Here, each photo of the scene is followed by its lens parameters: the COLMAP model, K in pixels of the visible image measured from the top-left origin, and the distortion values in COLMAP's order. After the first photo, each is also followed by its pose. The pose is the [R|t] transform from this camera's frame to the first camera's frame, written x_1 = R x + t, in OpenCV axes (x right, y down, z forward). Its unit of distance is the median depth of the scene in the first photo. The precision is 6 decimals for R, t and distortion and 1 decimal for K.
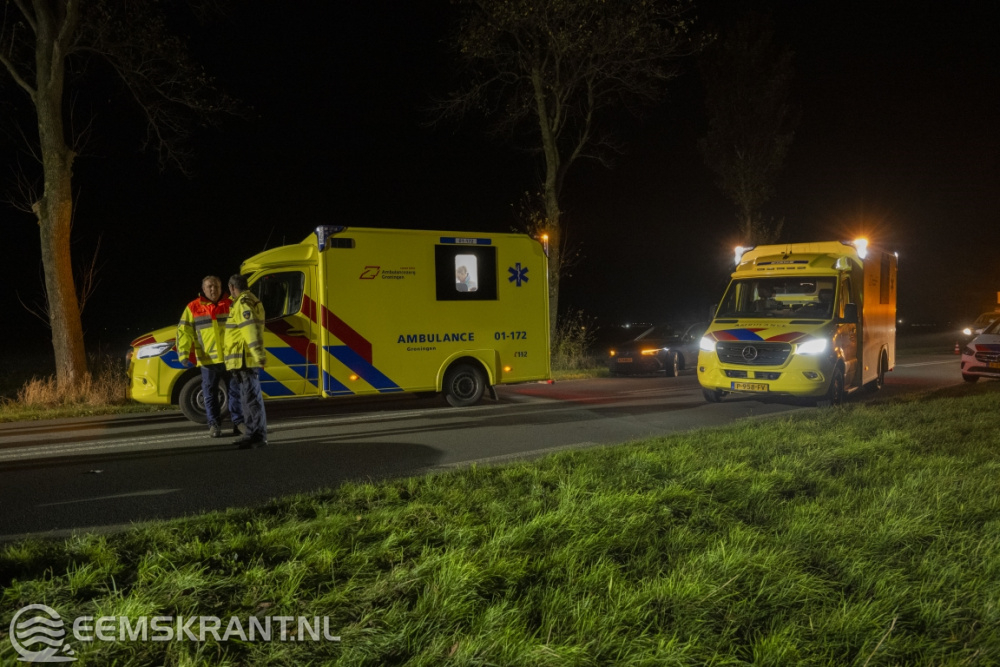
lens RADIAL K [[661.9, 0, 505.0], [0, 661.9, 335.0], [0, 0, 1]] dist [0.001645, -0.004270]
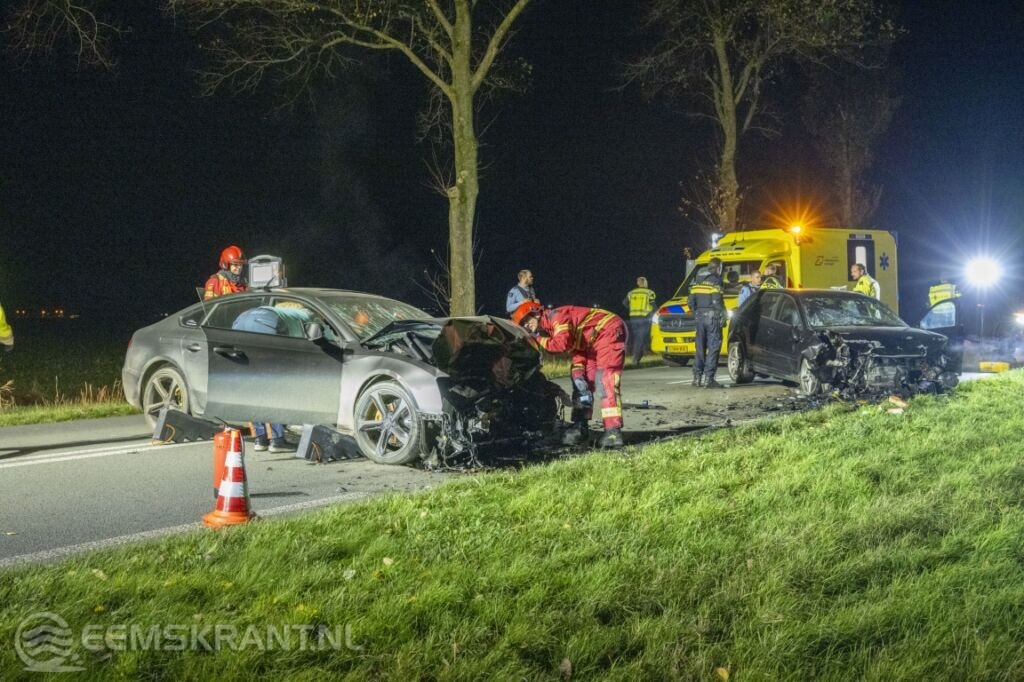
lens RADIAL K [[1212.1, 0, 506.8], [0, 1212.1, 340.2], [0, 0, 1]] dist [-0.006803, 0.000000]
pose [[0.955619, -0.009924, 0.294438, -1.402797], [0.007628, 0.999931, 0.008944, 0.038920], [-0.294506, -0.006301, 0.955629, -1.086883]]
